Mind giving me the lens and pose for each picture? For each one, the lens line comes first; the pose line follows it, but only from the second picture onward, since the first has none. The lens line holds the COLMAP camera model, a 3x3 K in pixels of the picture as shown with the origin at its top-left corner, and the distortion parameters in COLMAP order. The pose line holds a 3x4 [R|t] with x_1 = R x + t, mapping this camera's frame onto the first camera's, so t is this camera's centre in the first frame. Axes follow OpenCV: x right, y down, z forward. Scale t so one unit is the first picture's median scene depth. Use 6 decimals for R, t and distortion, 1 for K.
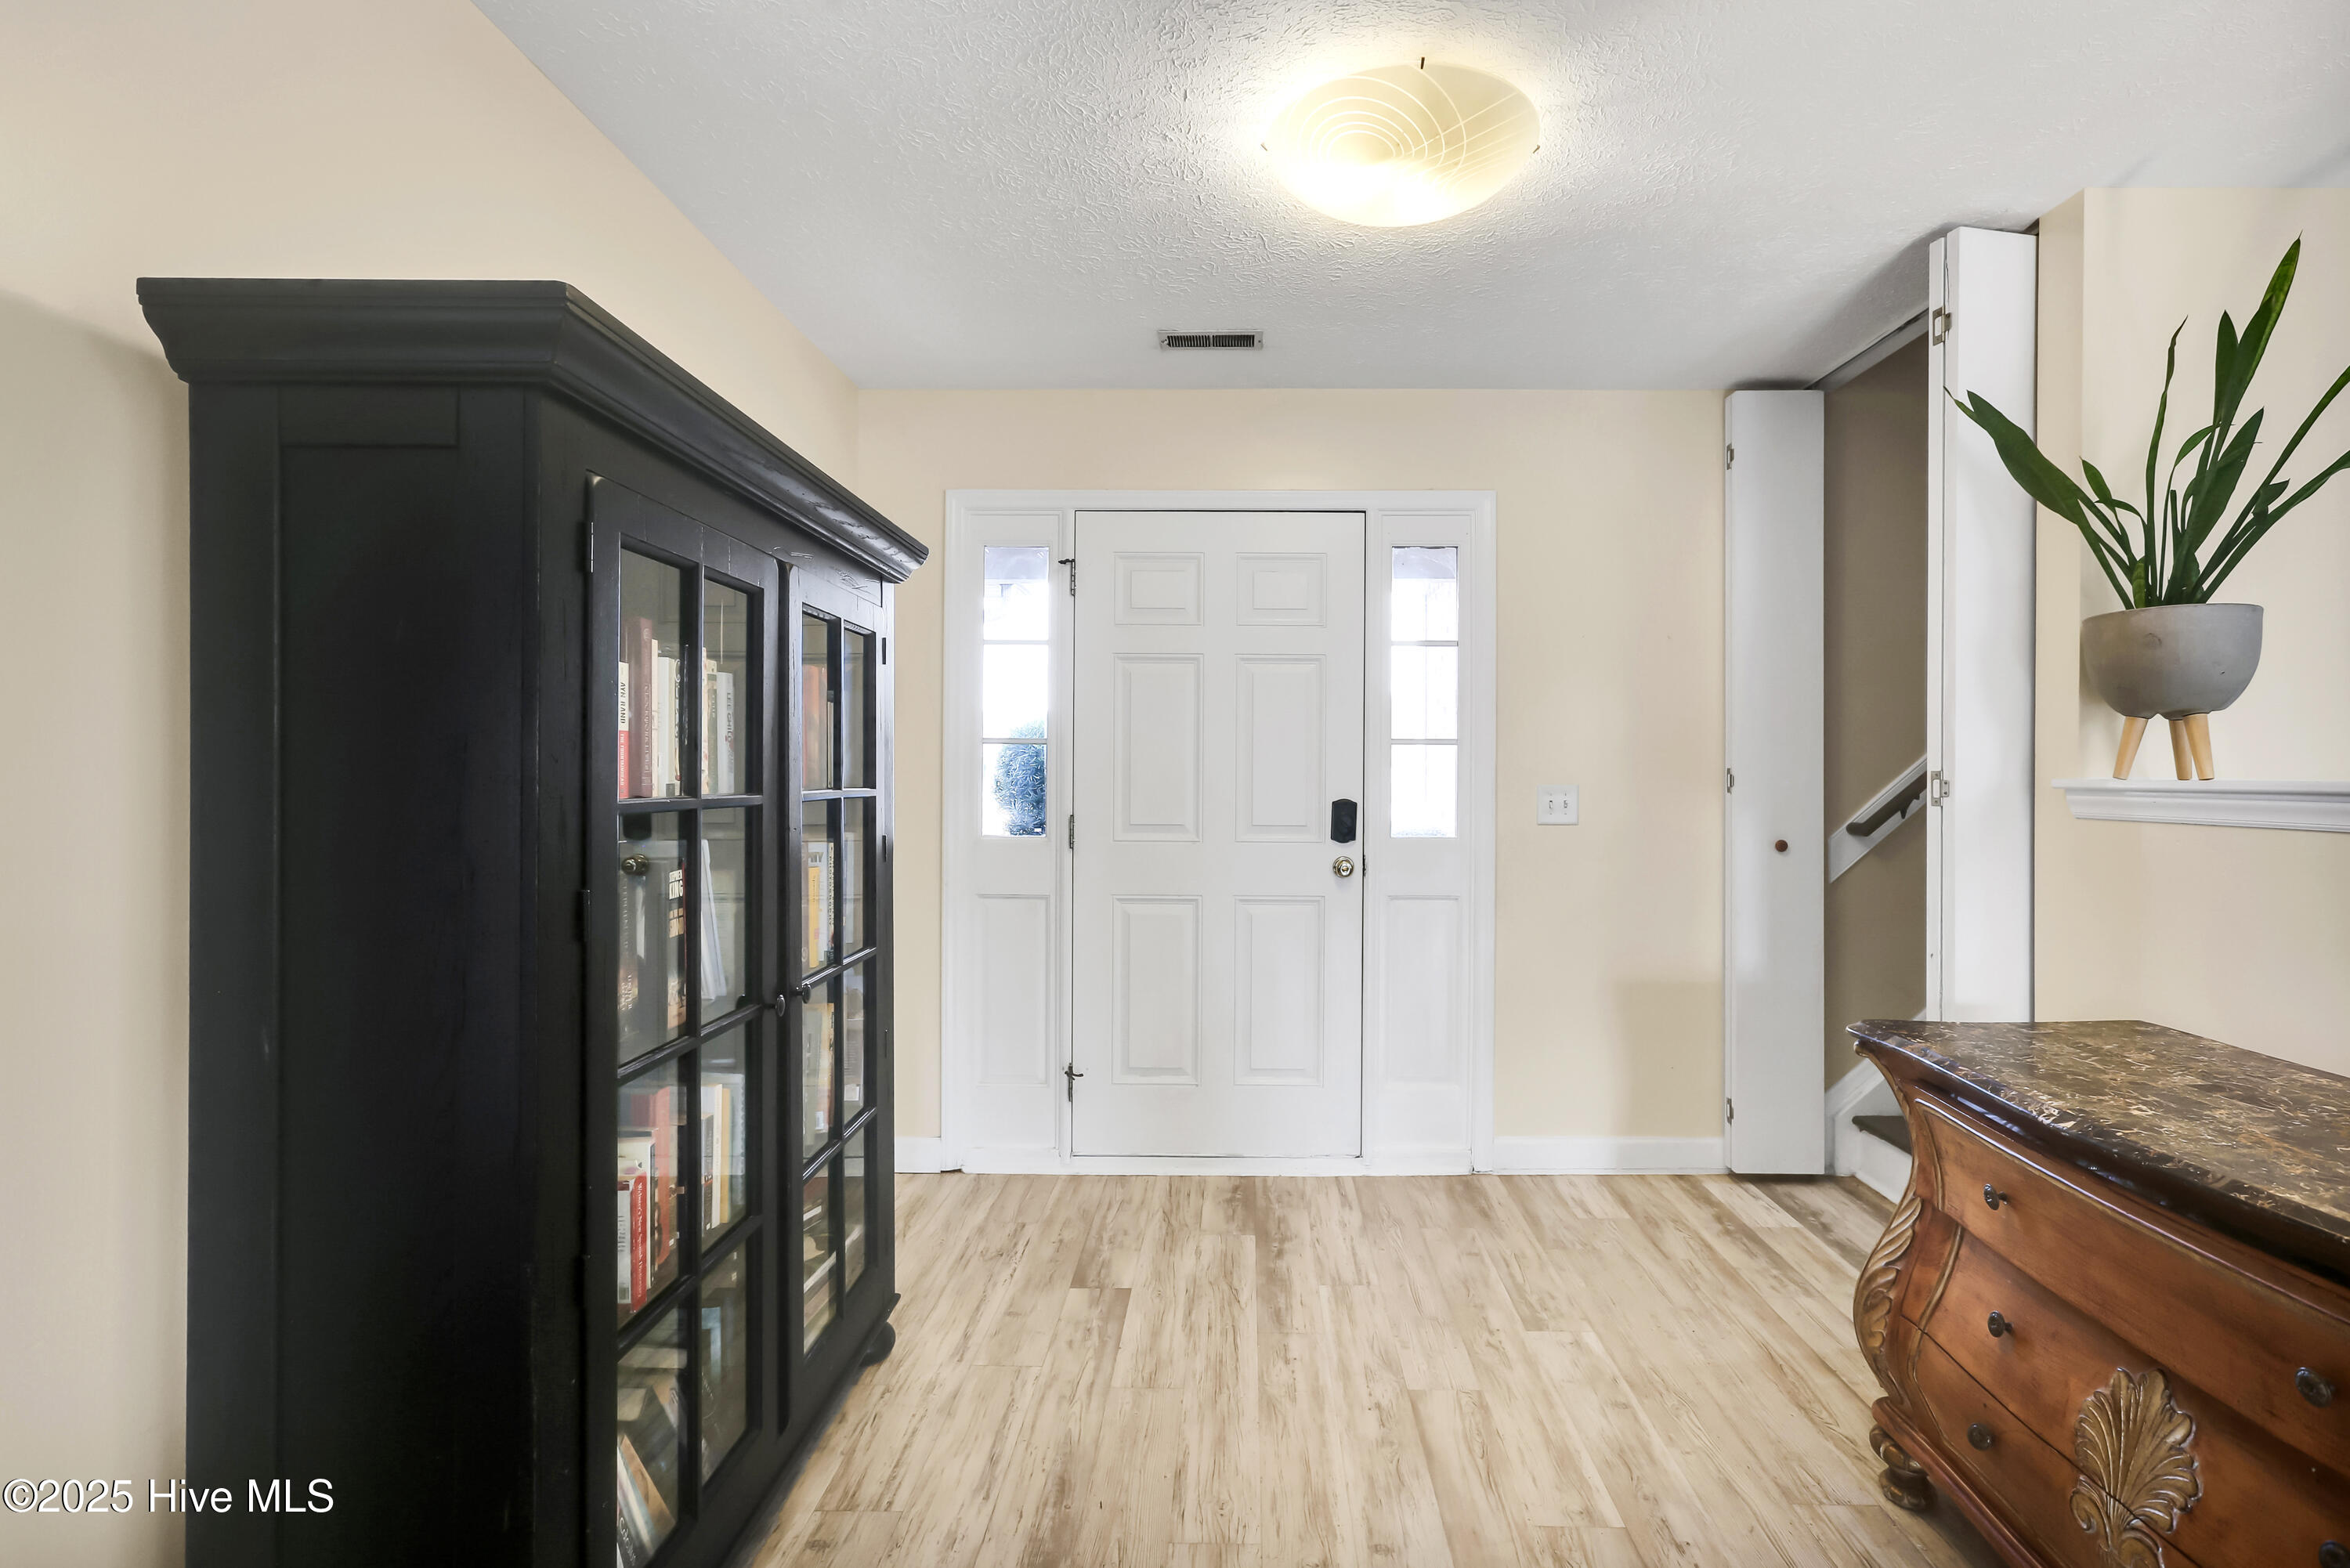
lens RADIAL K [[1102.1, 0, 1221.2], [0, 1102.1, 773.4], [0, 0, 1]] dist [-0.005406, 0.002319]
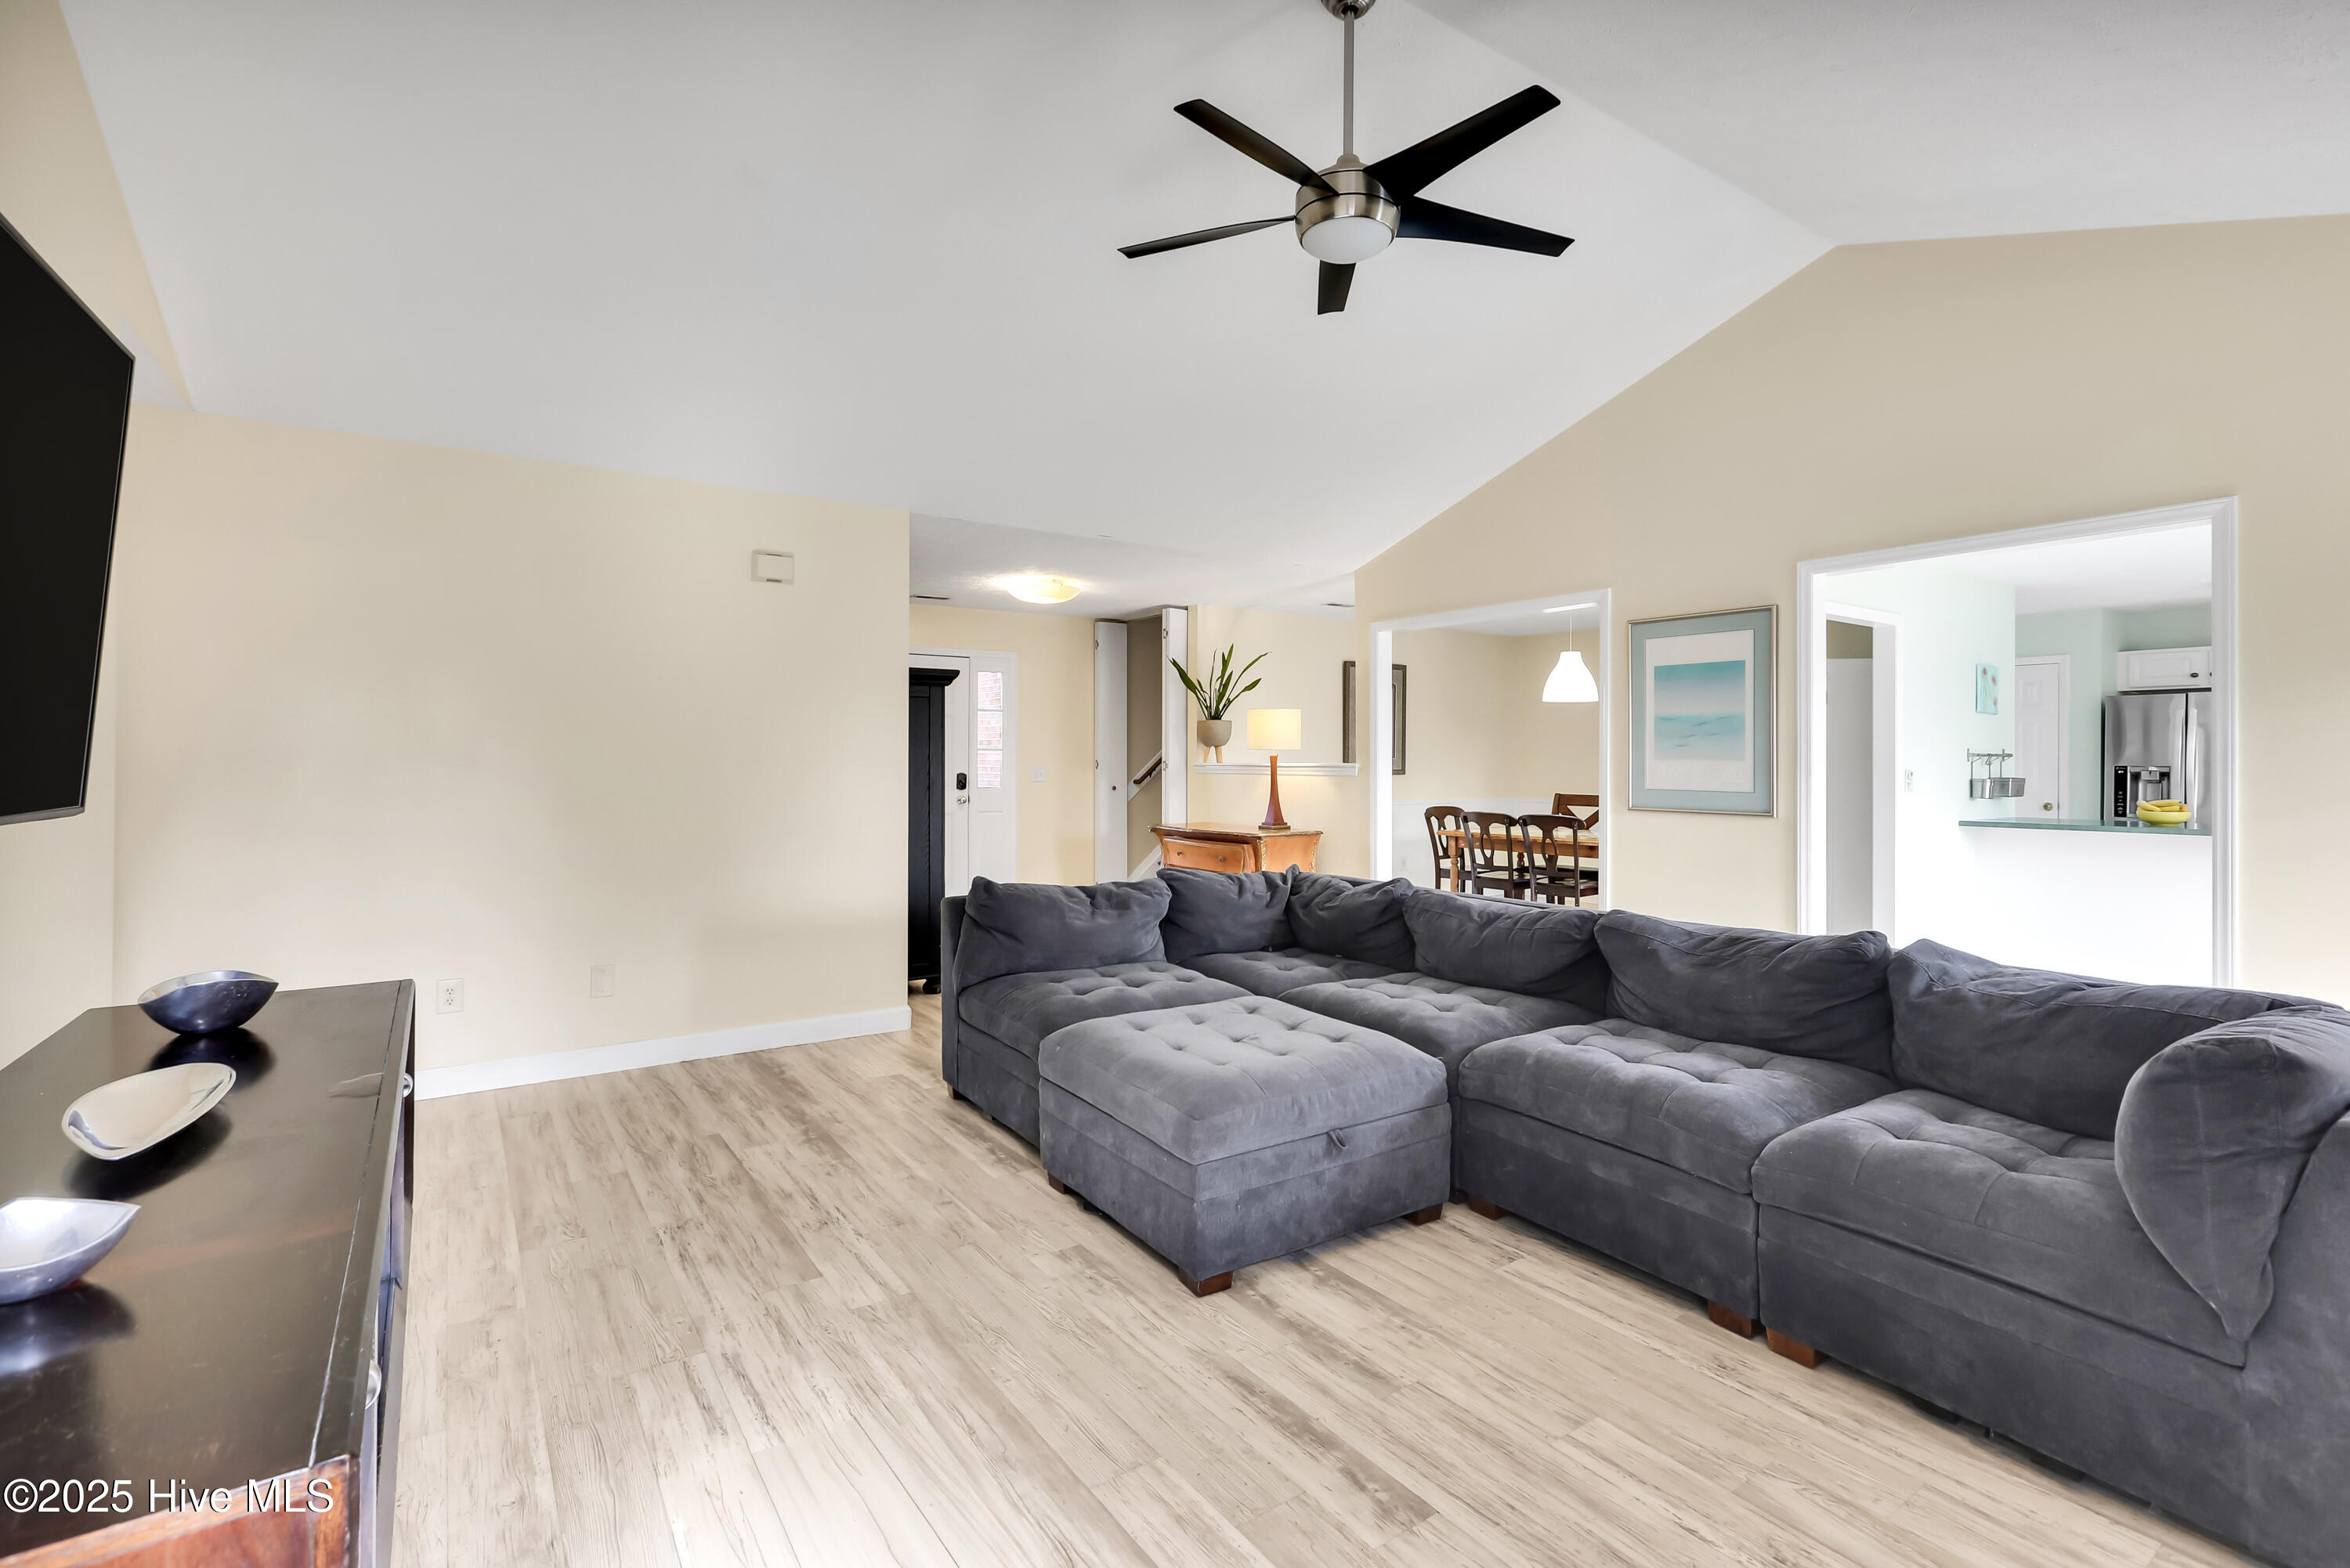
lens RADIAL K [[1058.8, 0, 1175.8], [0, 1058.8, 765.7], [0, 0, 1]] dist [-0.007499, 0.001614]
pose [[0.816528, -0.005673, 0.577277, -1.351526], [0.003520, 0.999982, 0.004848, -0.002470], [-0.577295, -0.001926, 0.816534, -1.892117]]
